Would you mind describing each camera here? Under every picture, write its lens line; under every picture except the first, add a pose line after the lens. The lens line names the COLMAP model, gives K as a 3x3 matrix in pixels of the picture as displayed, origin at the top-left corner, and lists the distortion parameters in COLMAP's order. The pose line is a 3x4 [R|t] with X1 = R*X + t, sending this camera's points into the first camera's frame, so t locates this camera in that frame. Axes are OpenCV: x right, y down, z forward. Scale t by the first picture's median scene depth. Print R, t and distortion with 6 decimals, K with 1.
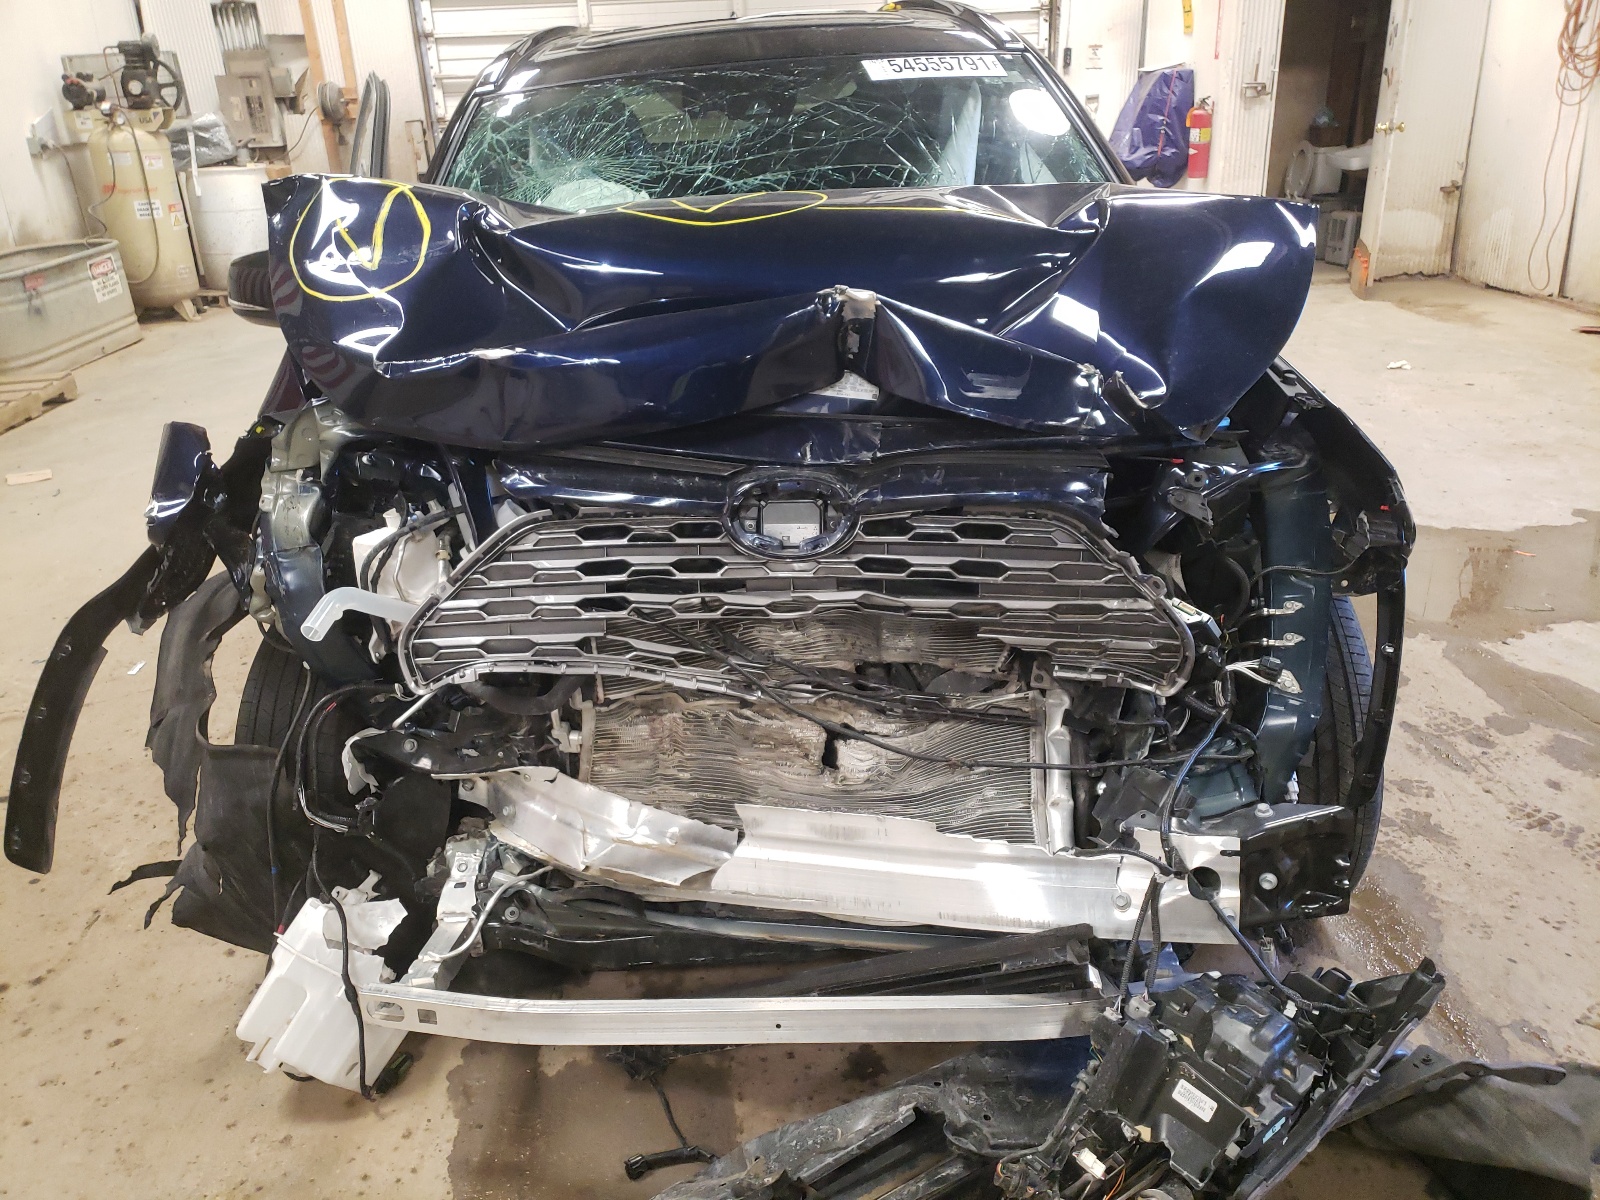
lens RADIAL K [[1262.3, 0, 796.5], [0, 1262.3, 611.5], [0, 0, 1]] dist [0.059177, -0.050180]
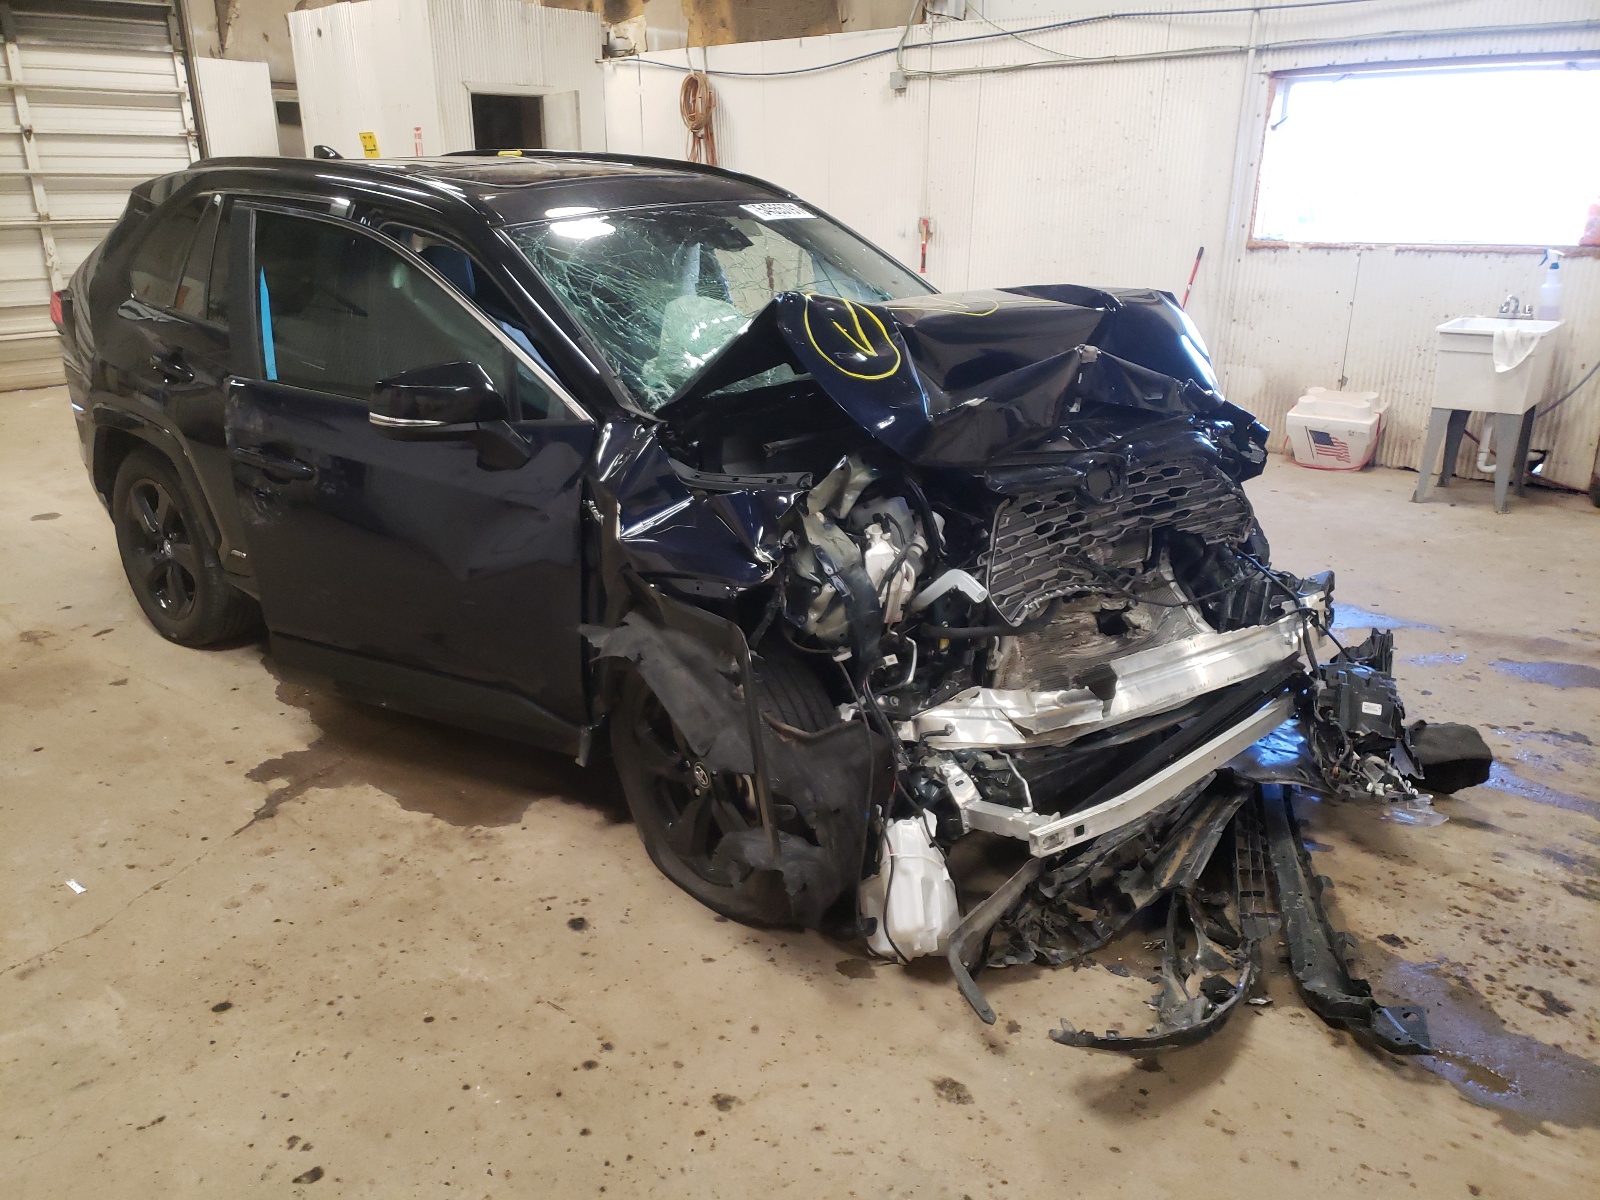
lens RADIAL K [[1249.3, 0, 786.8], [0, 1249.3, 598.5], [0, 0, 1]] dist [0.024202, -0.006334]
pose [[0.689393, -0.197390, 0.696976, -1.386363], [0.258718, 0.965792, 0.017618, -0.057369], [-0.676611, 0.168175, 0.716878, 0.119974]]
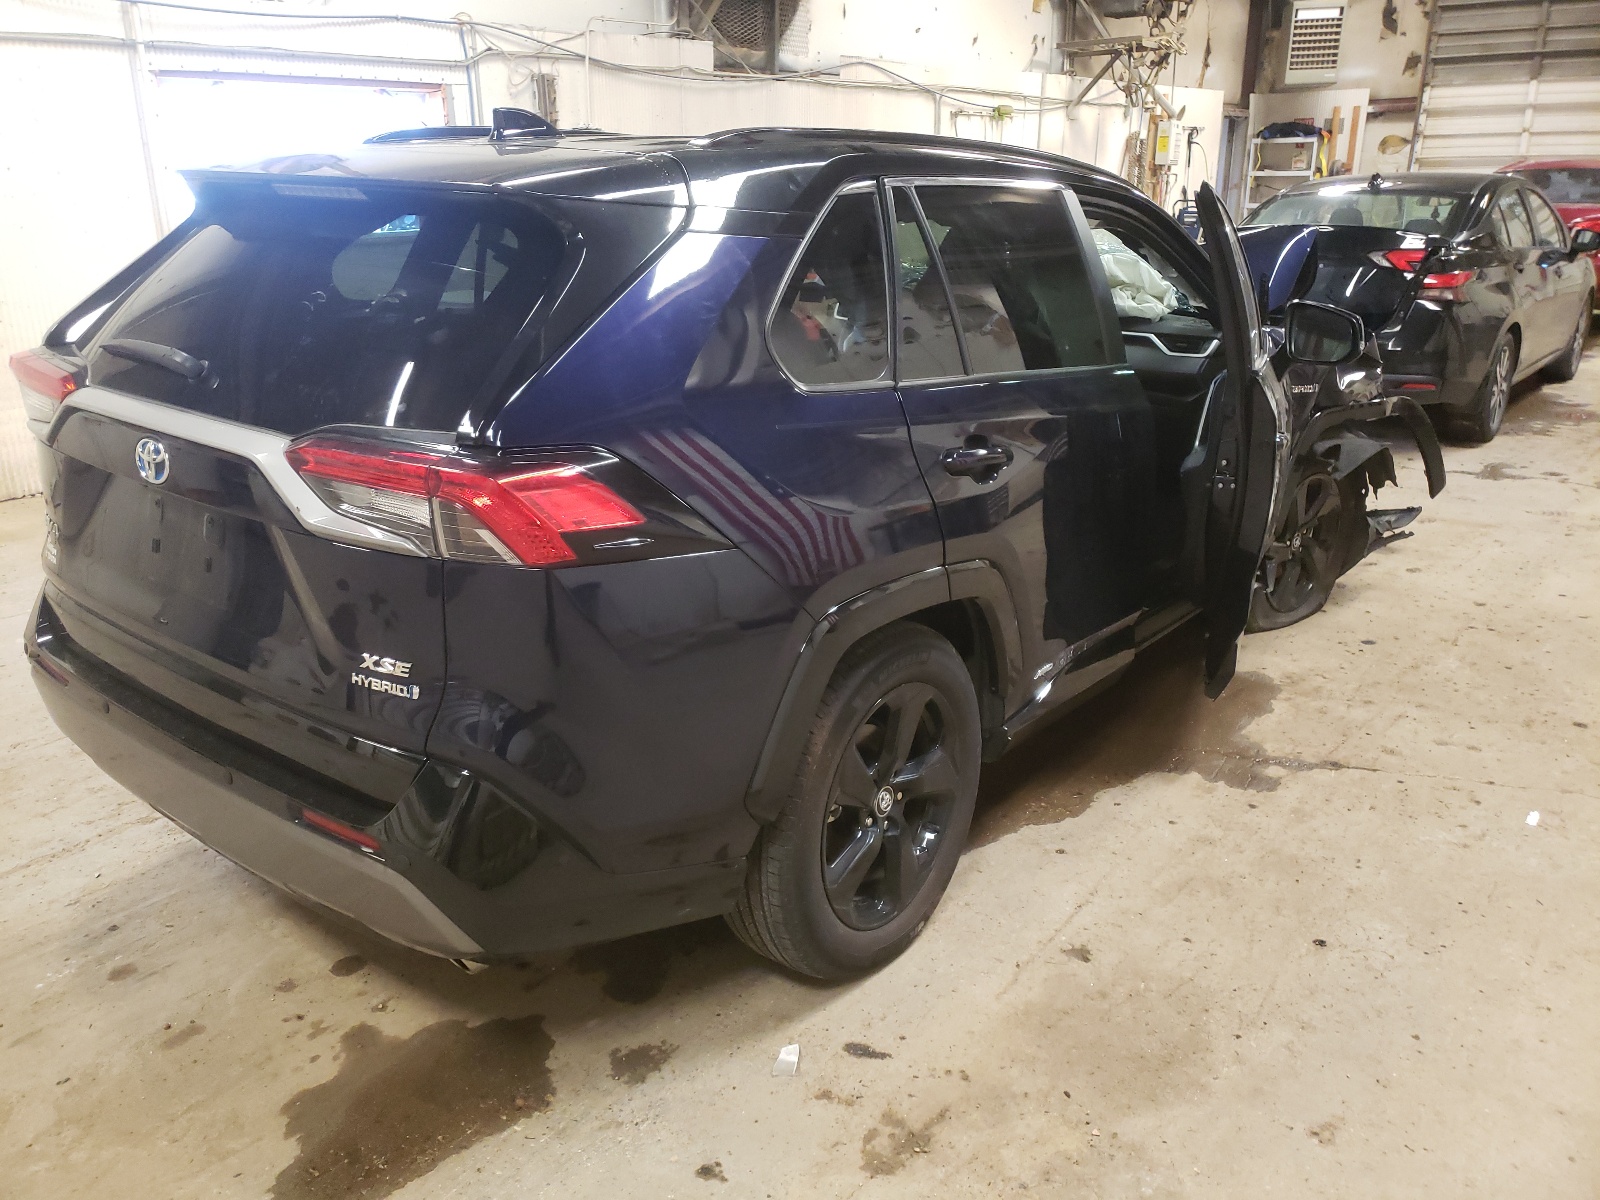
lens RADIAL K [[1249.3, 0, 786.8], [0, 1249.3, 598.5], [0, 0, 1]] dist [0.024202, -0.006334]
pose [[-0.742659, -0.156665, 0.651087, -1.270876], [0.302621, 0.788803, 0.534986, -1.264958], [-0.597393, 0.594345, -0.538401, 3.134252]]
